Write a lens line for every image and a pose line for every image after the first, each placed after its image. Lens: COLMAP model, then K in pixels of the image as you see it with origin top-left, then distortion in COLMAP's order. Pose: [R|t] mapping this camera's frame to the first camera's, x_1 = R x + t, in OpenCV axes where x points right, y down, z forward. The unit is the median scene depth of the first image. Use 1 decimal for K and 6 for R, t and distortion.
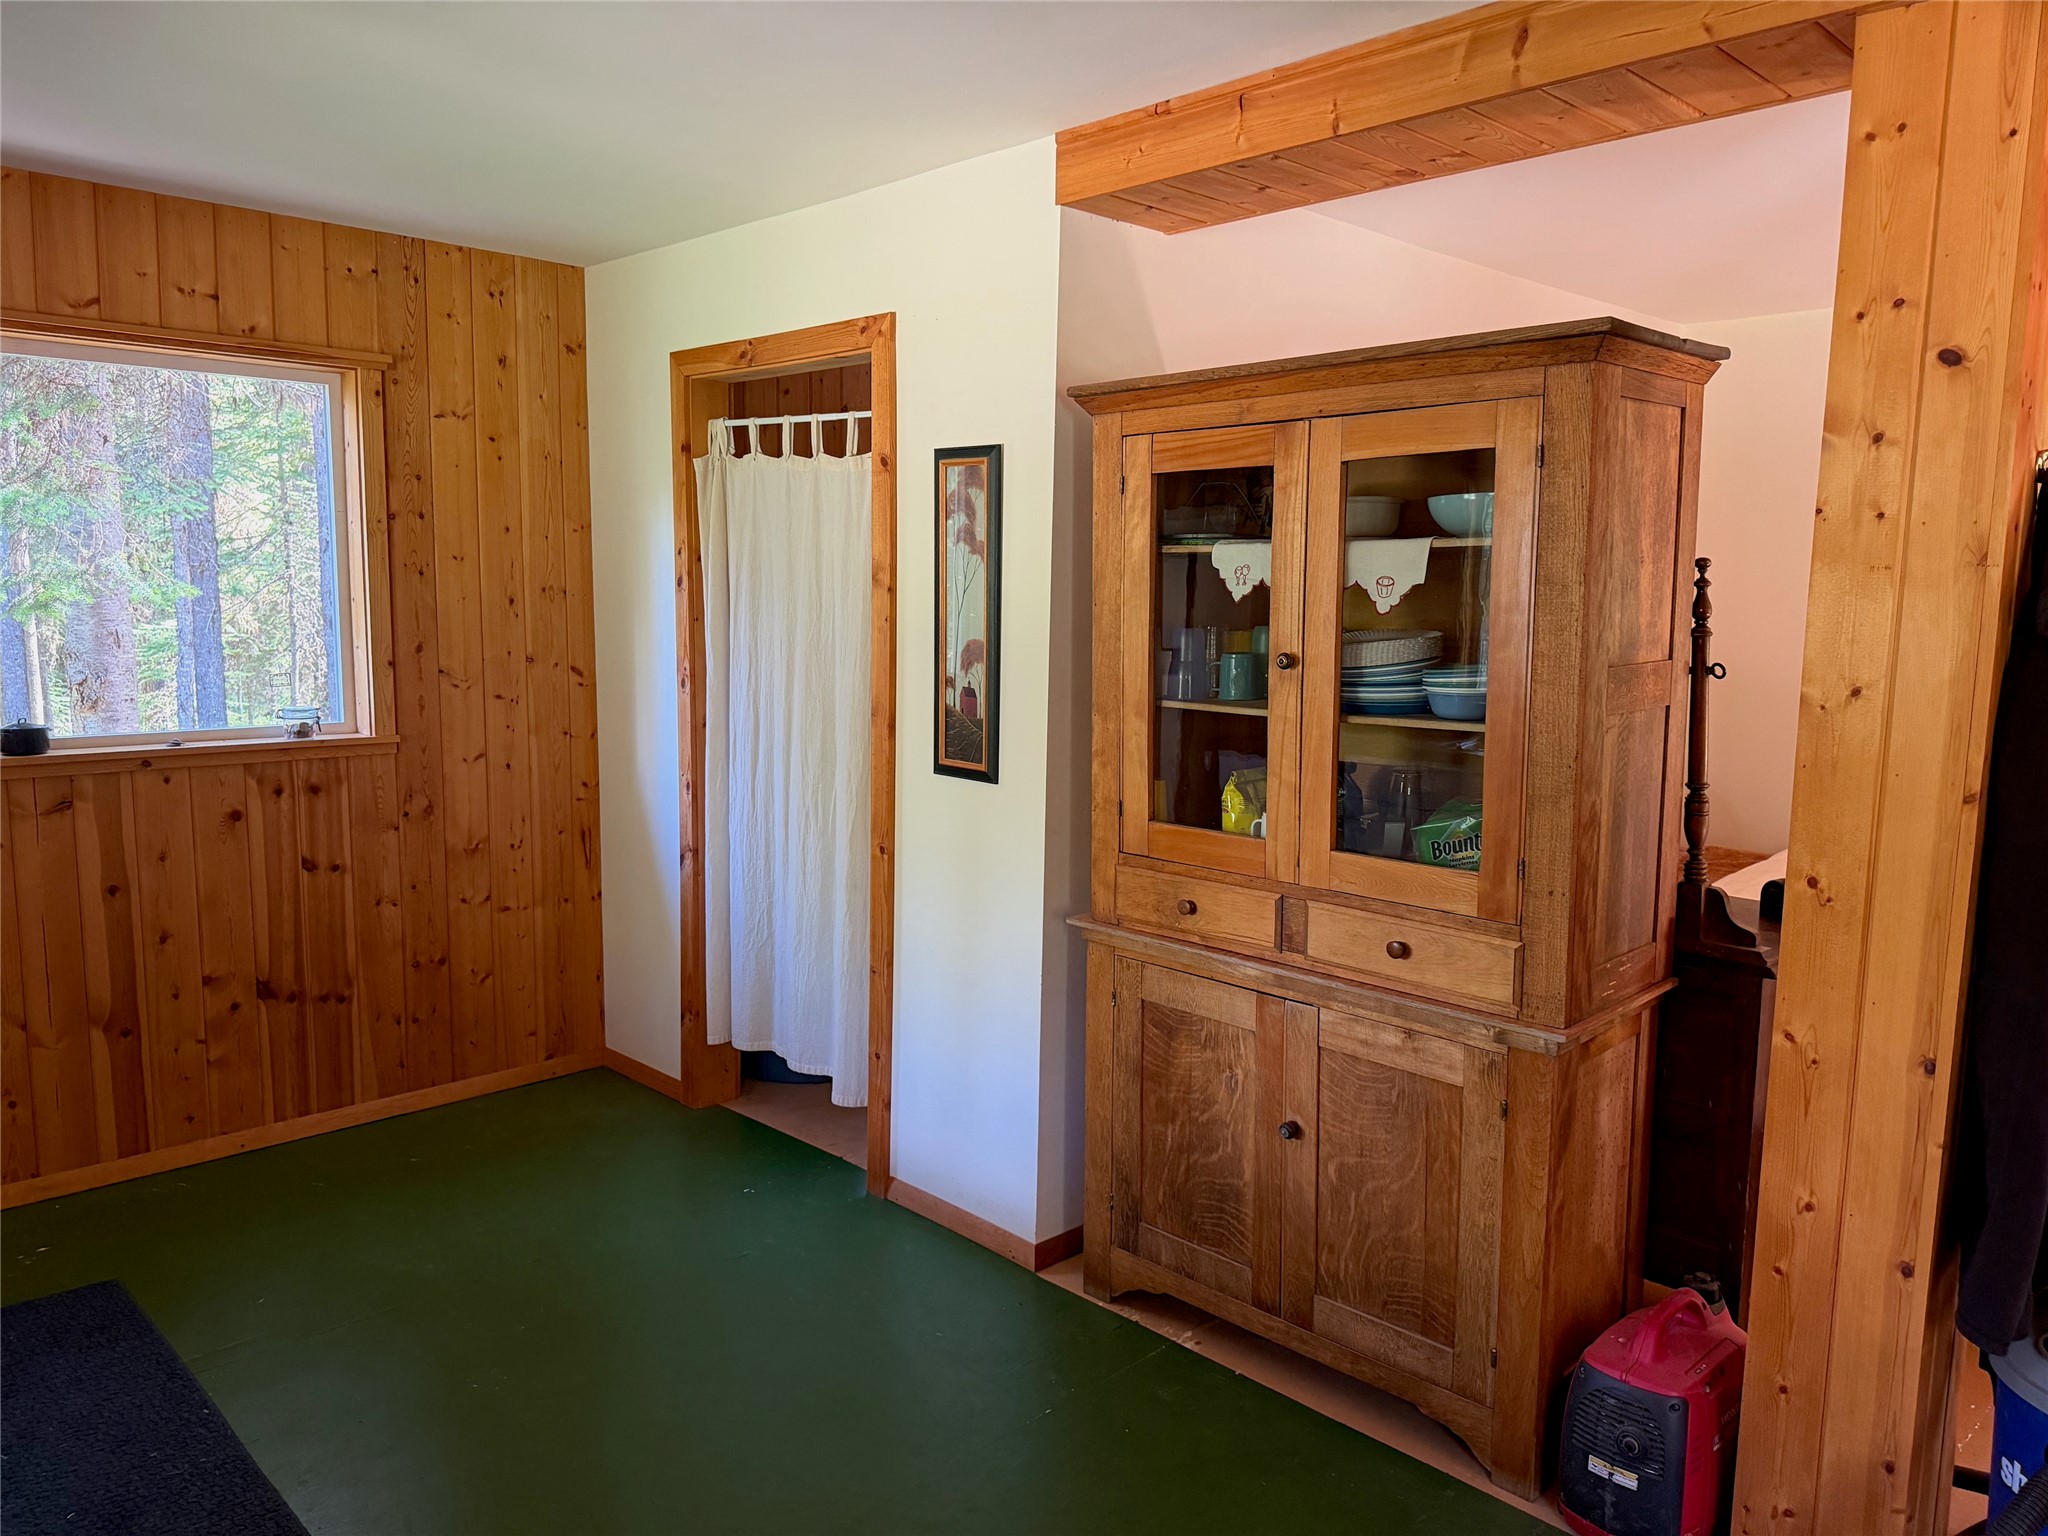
lens RADIAL K [[1464.7, 0, 1024.3], [0, 1464.7, 777.9], [0, 0, 1]] dist [0.052350, -0.068657]
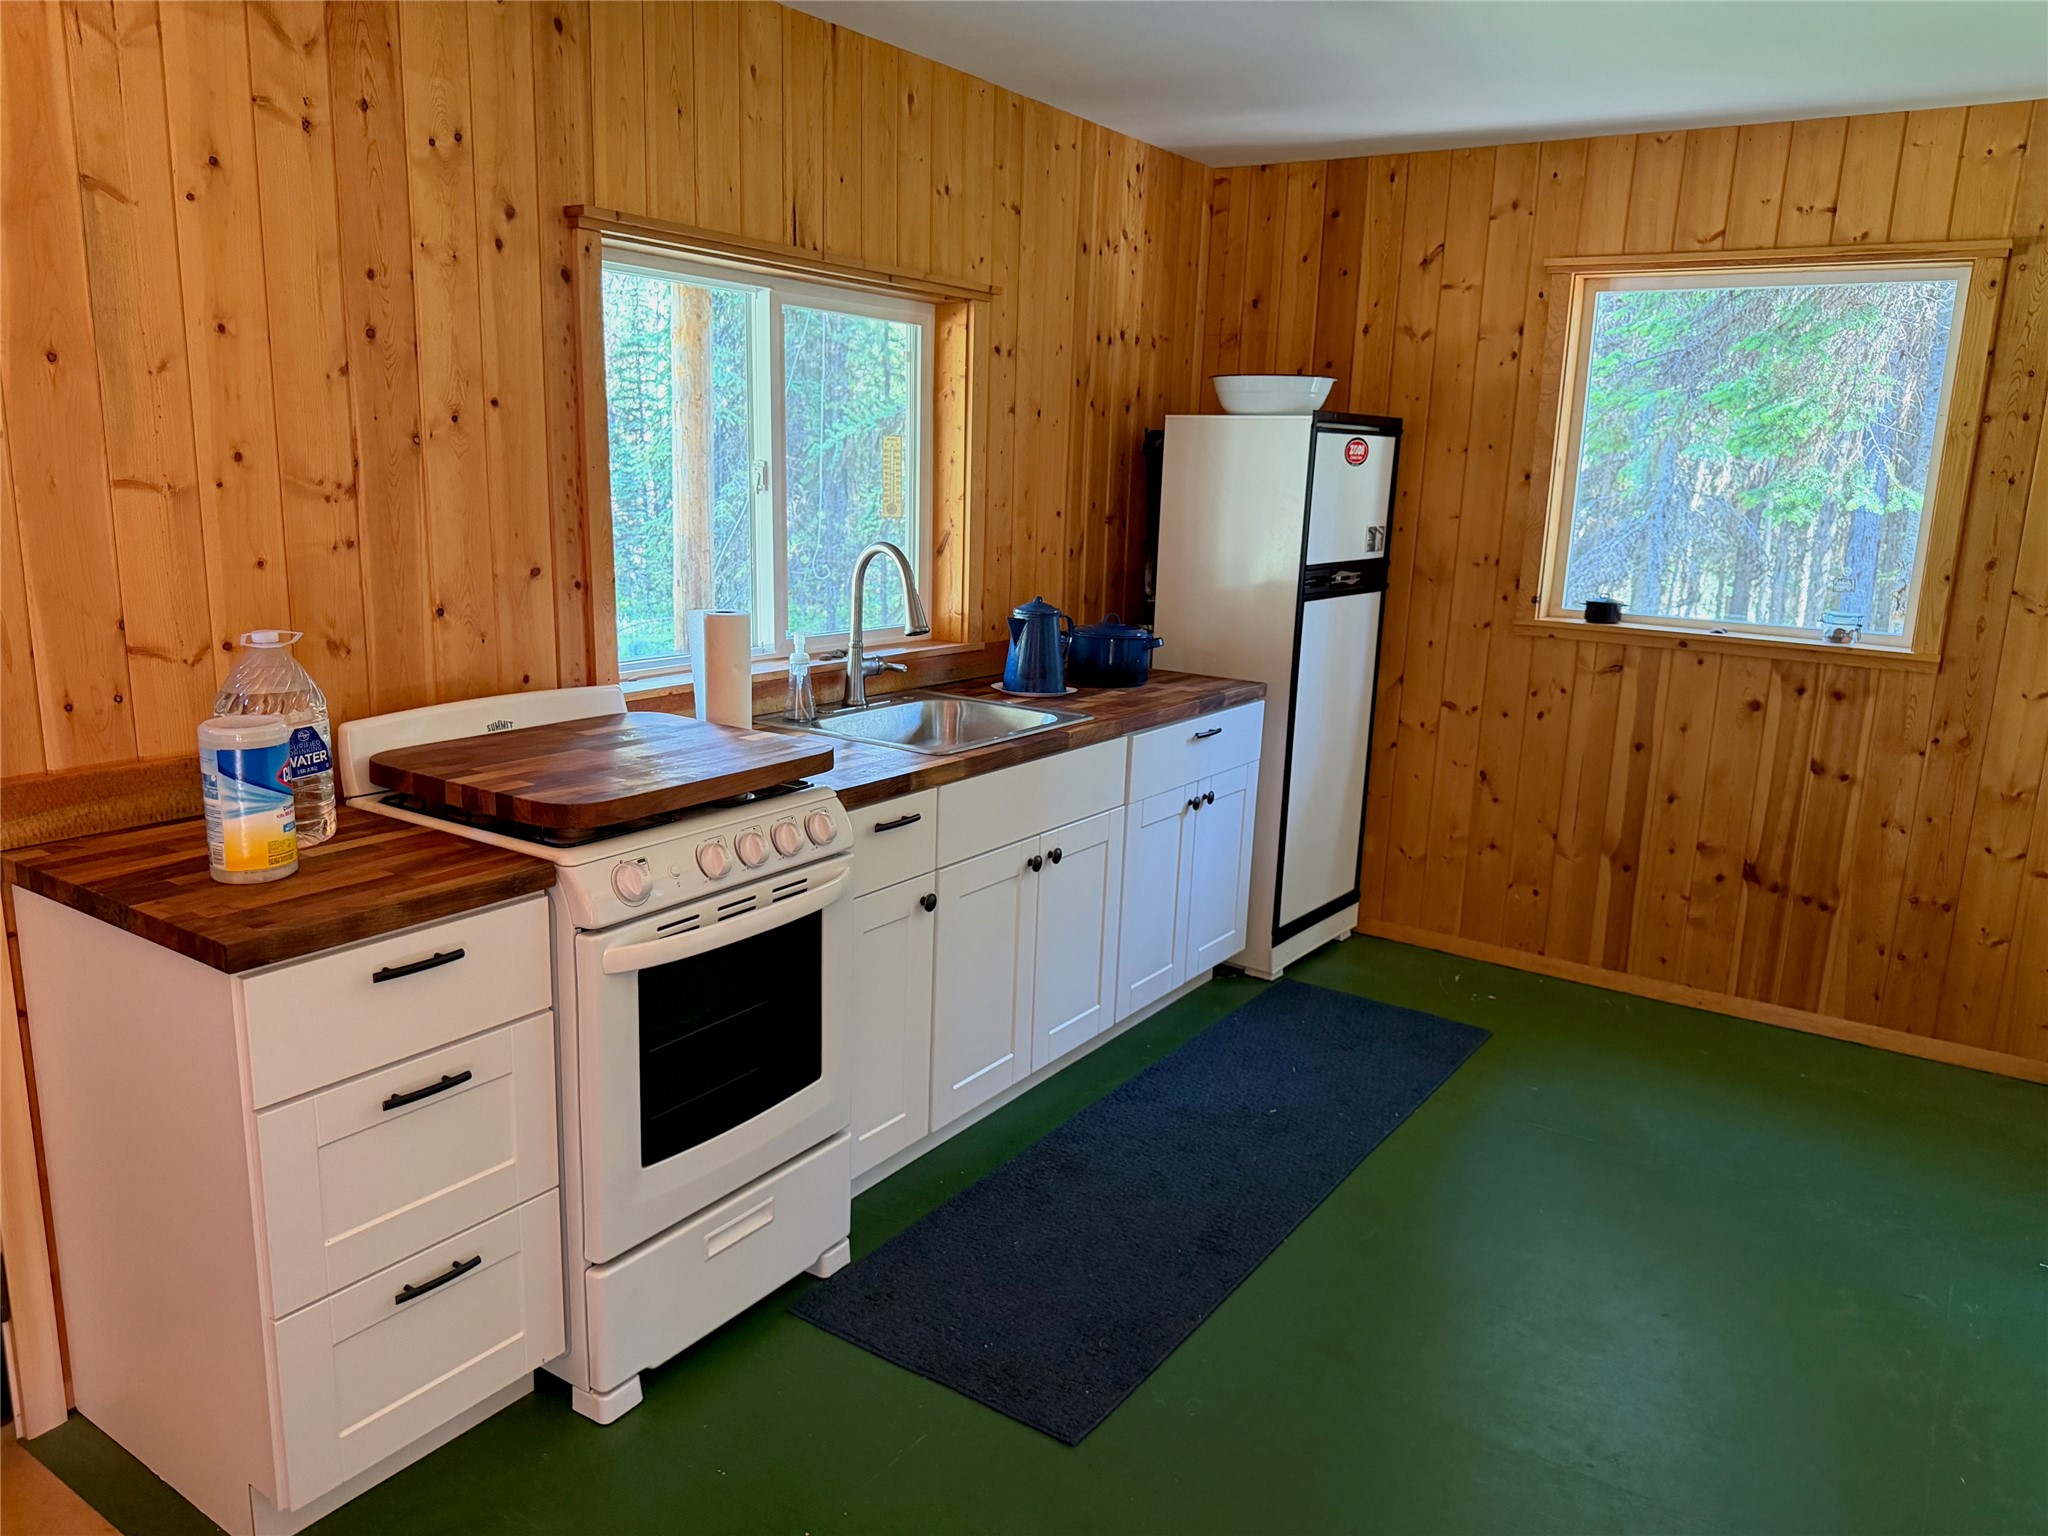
lens RADIAL K [[1464.7, 0, 1027.2], [0, 1464.7, 777.9], [0, 0, 1]] dist [0.052350, -0.068657]
pose [[0.184593, 0.201138, -0.962013, 0.395947], [-0.159672, 0.971967, 0.172581, -0.023213], [0.969758, 0.121749, 0.211535, 0.255524]]
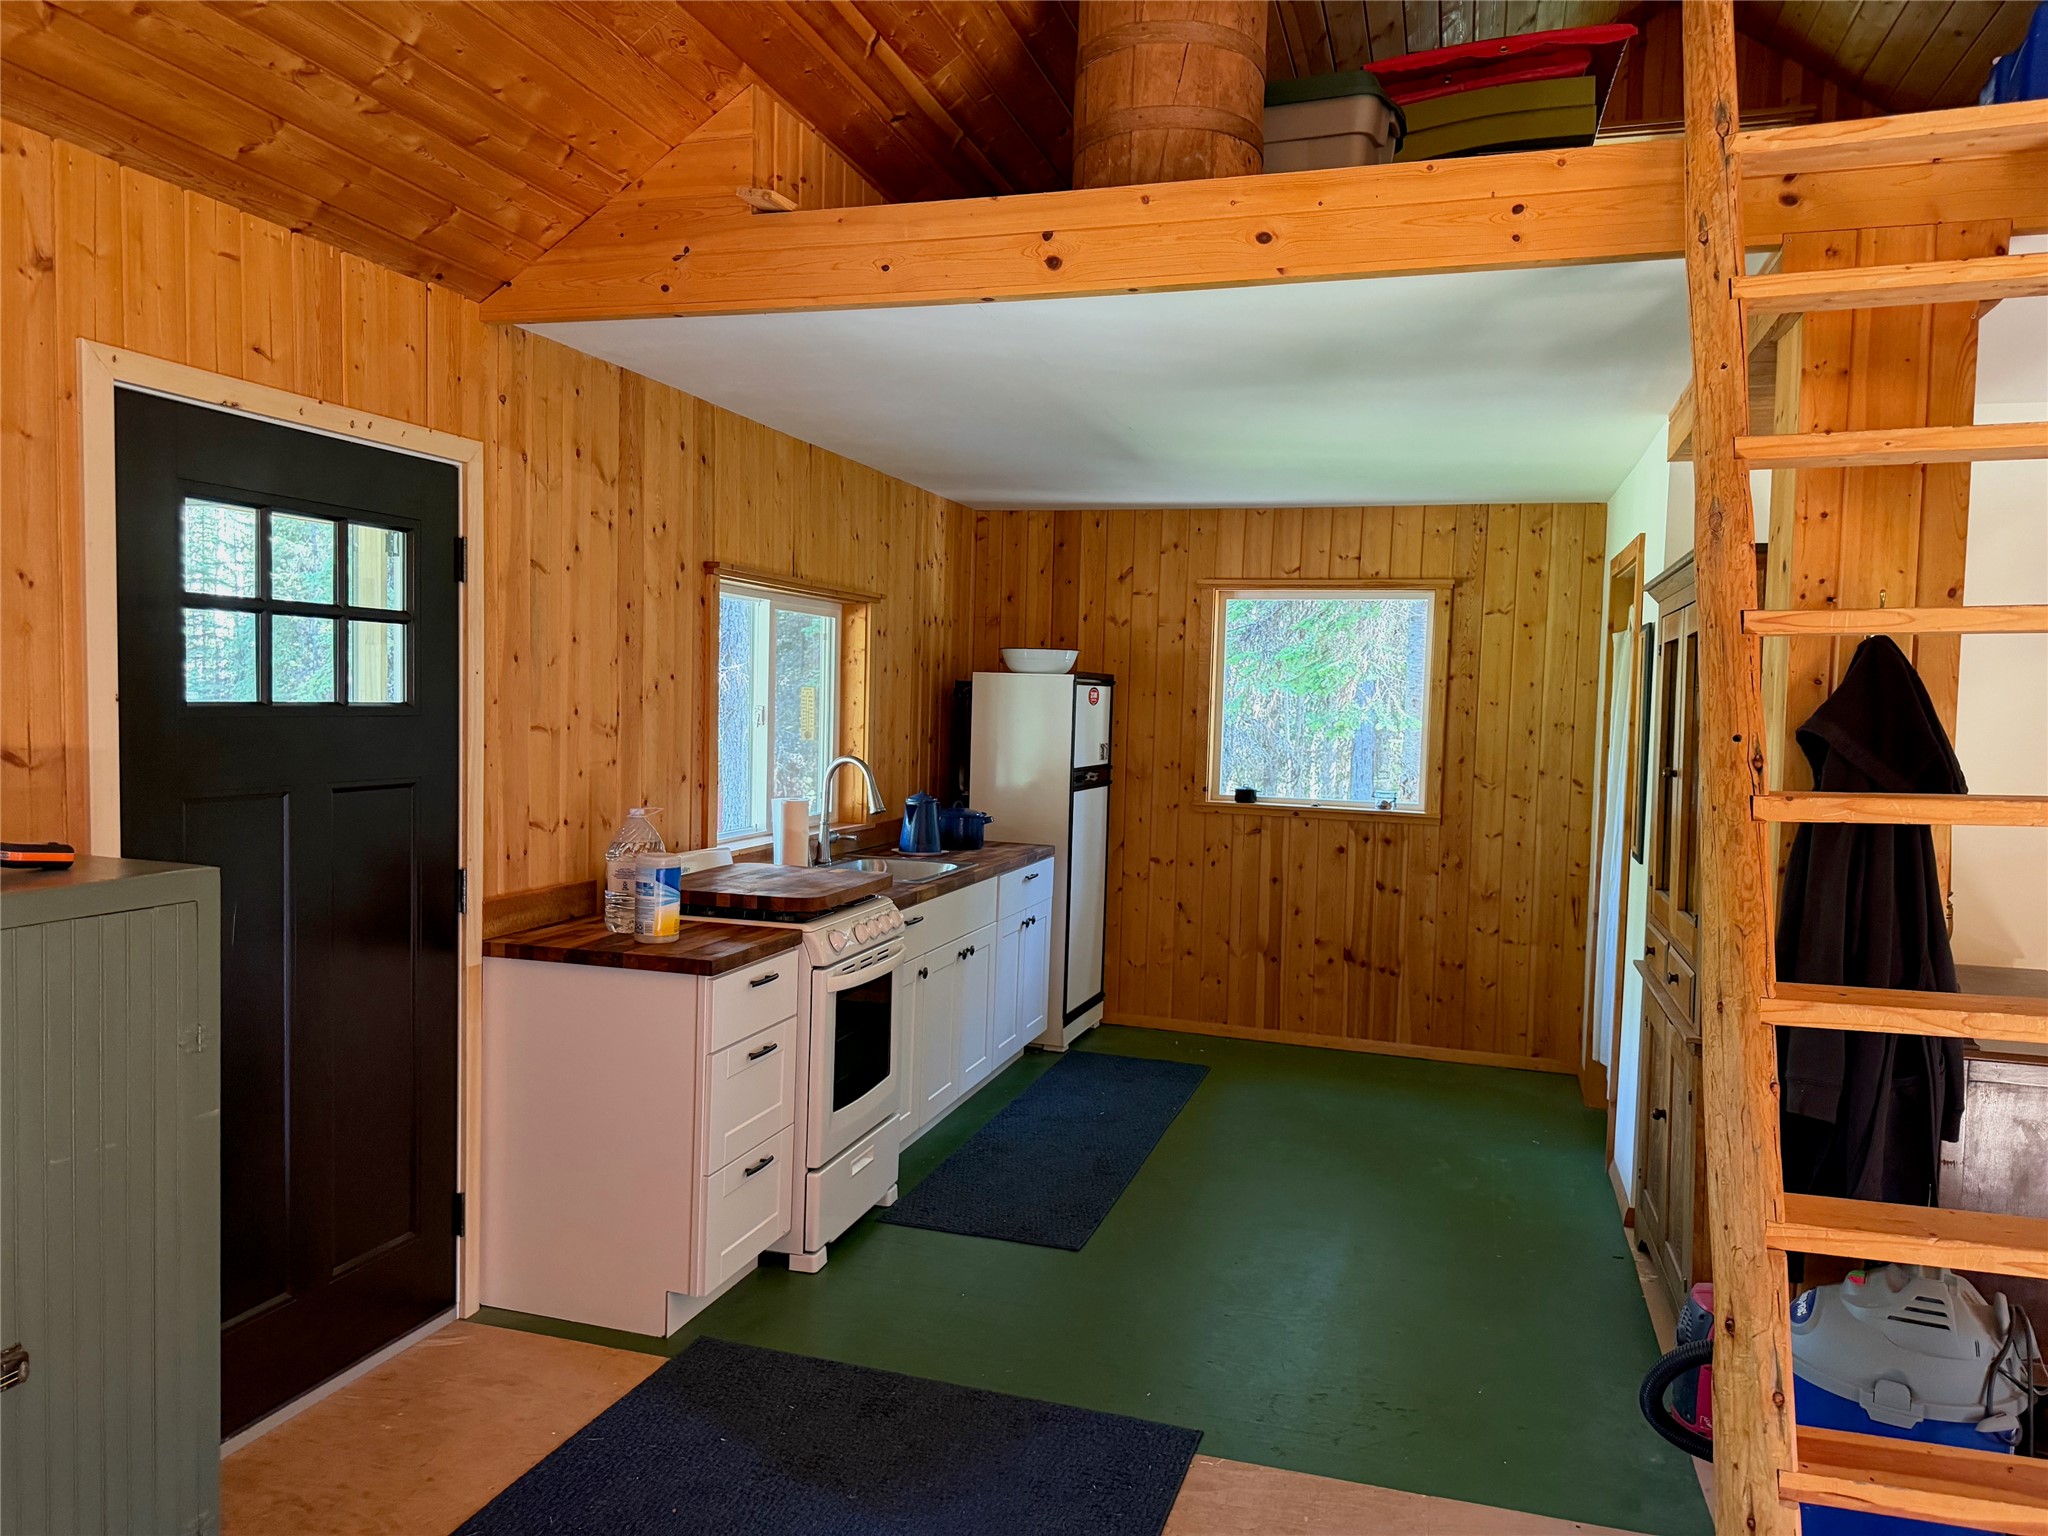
lens RADIAL K [[1464.7, 0, 1007.6], [0, 1464.7, 773.5], [0, 0, 1]] dist [0.052350, -0.068657]
pose [[0.459058, 0.045441, -0.887244, 0.777243], [-0.139497, 0.989990, -0.021472, 0.027206], [0.877386, 0.133625, 0.460801, -0.142586]]
